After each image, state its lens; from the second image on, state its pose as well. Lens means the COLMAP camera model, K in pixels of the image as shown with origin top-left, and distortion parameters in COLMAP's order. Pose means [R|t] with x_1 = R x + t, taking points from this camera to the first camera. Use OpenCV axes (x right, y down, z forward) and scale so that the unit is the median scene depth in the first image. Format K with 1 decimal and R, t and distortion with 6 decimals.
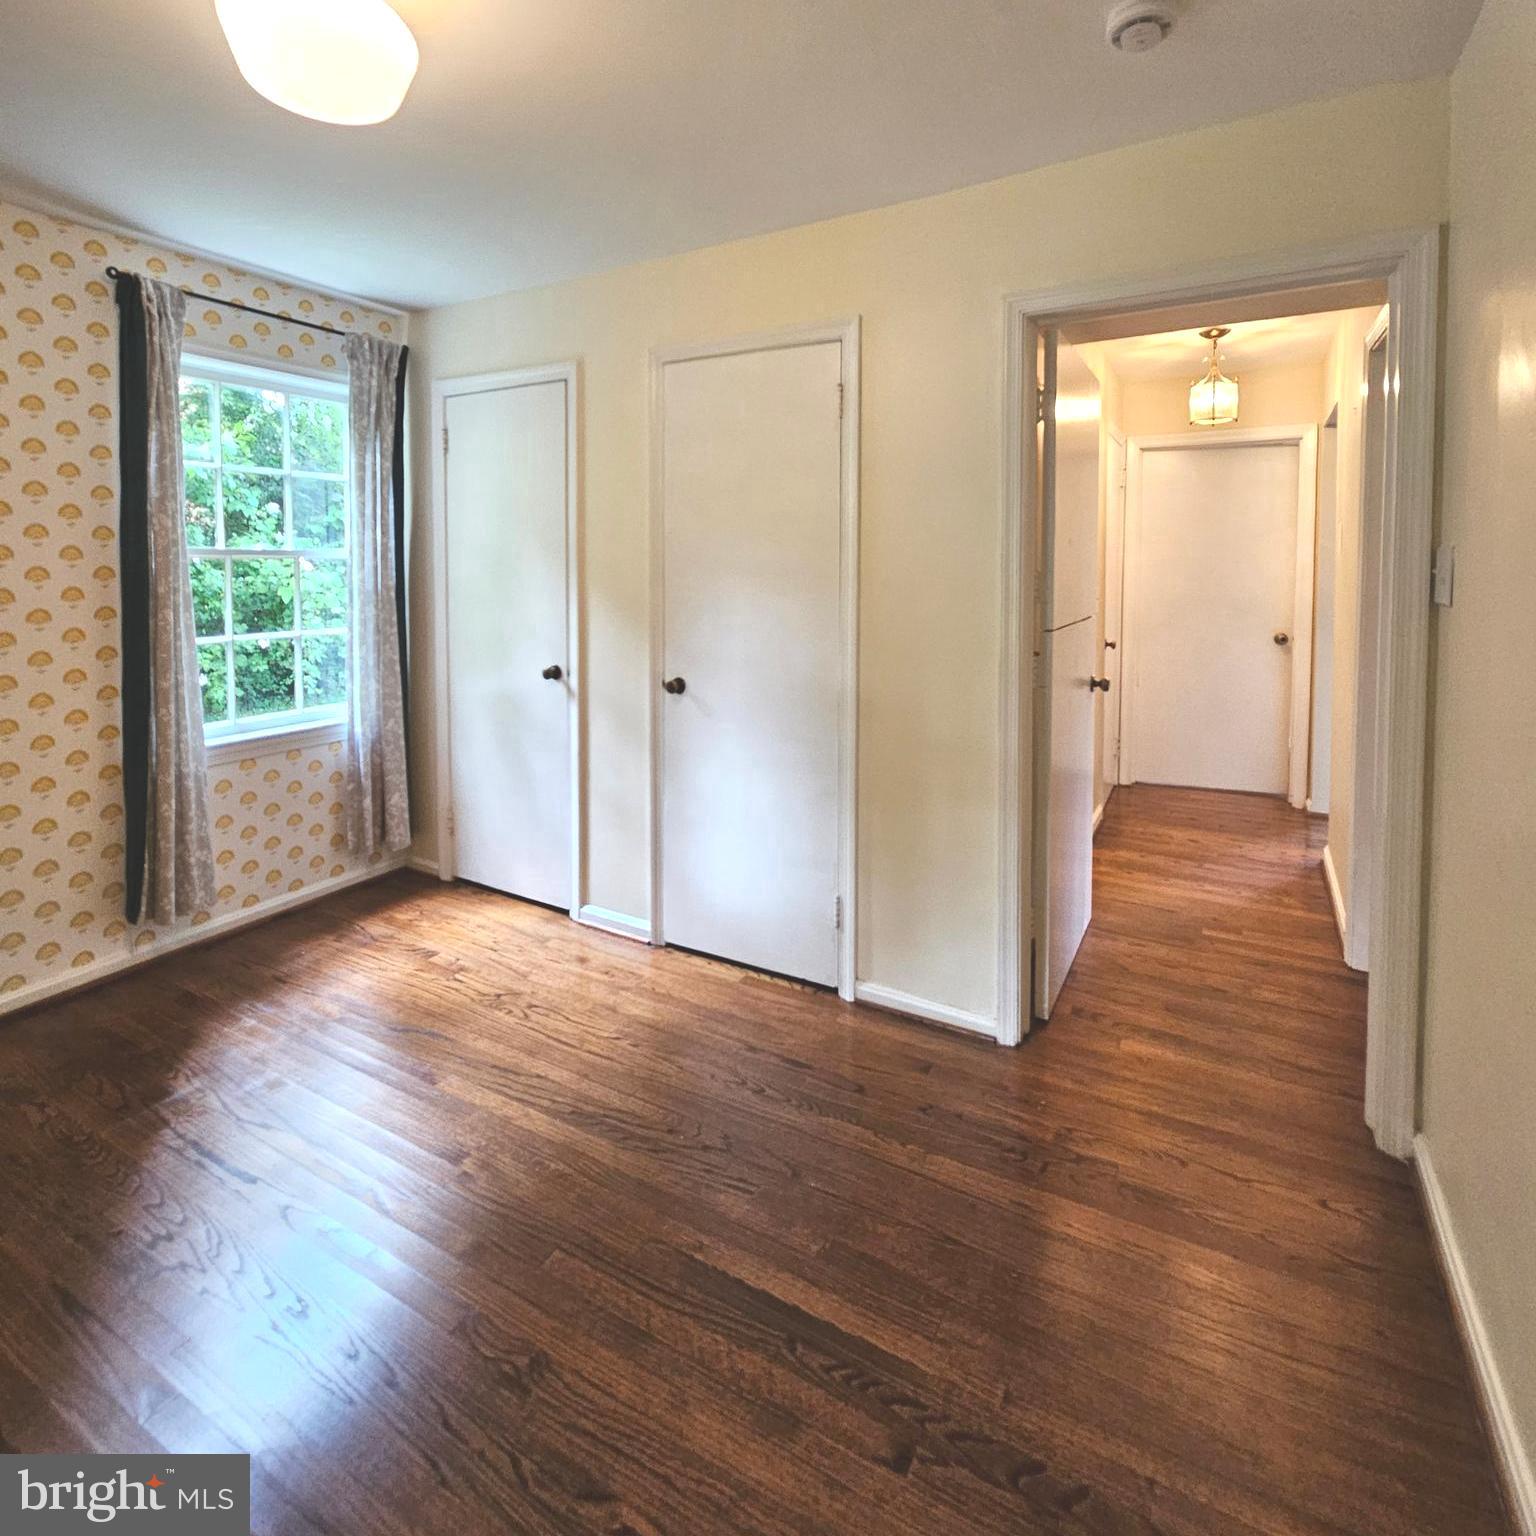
lens RADIAL K [[839.1, 0, 770.3], [0, 839.1, 745.9], [0, 0, 1]] dist [-0.002069, -0.001334]
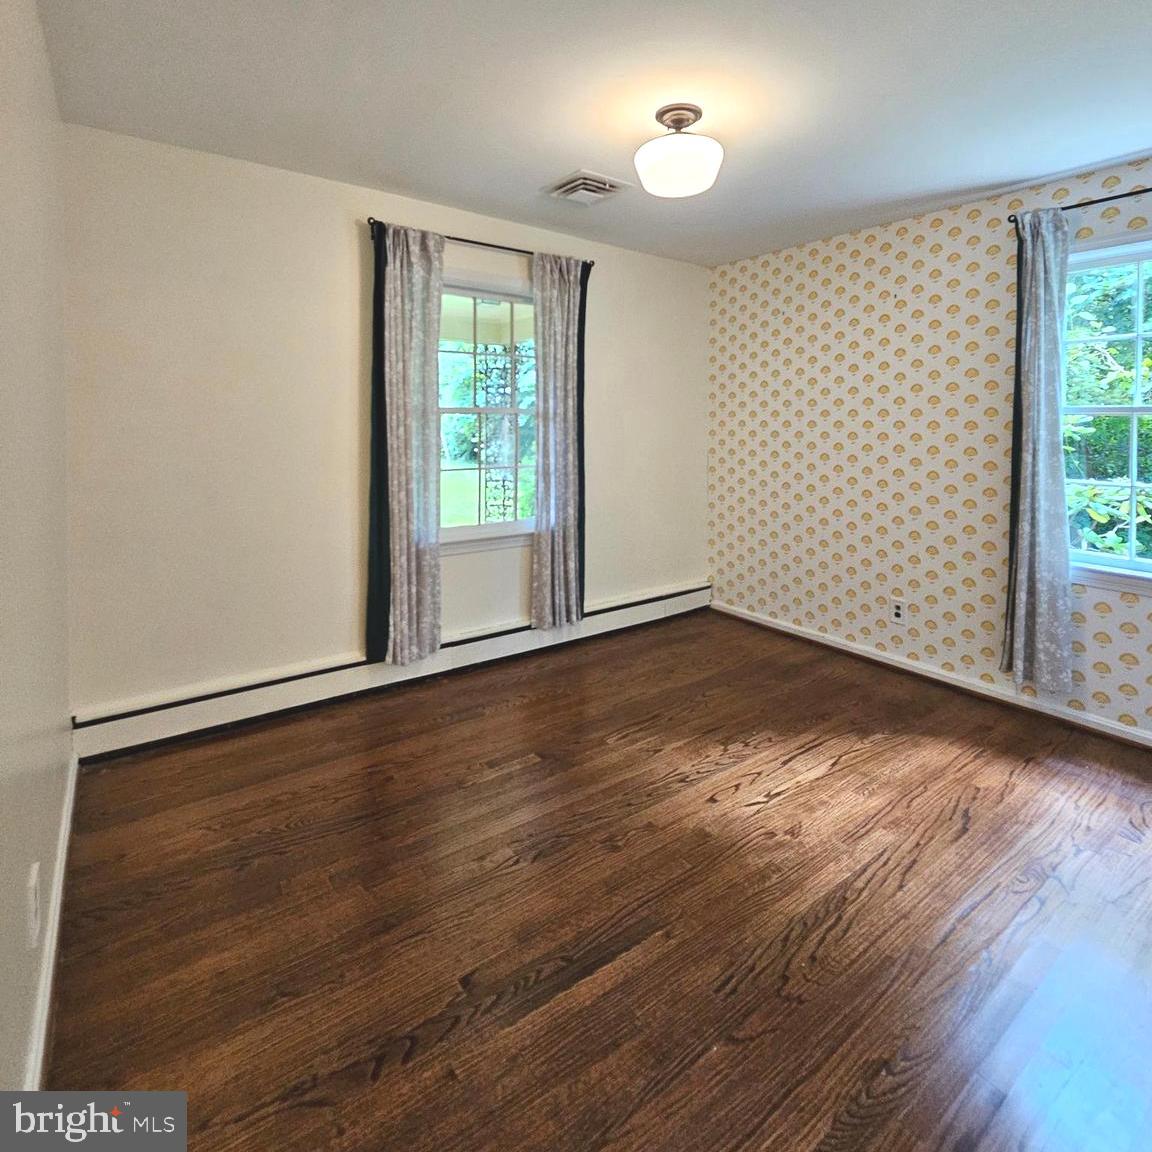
lens RADIAL K [[622.7, 0, 576.0], [0, 622.7, 576.0], [0, 0, 1]] dist [-0.002989, -0.001051]
pose [[-0.446087, 0.210613, -0.869856, 0.586718], [-0.195570, 0.925490, 0.324378, -0.178240], [0.873361, 0.314818, -0.371659, 0.873343]]
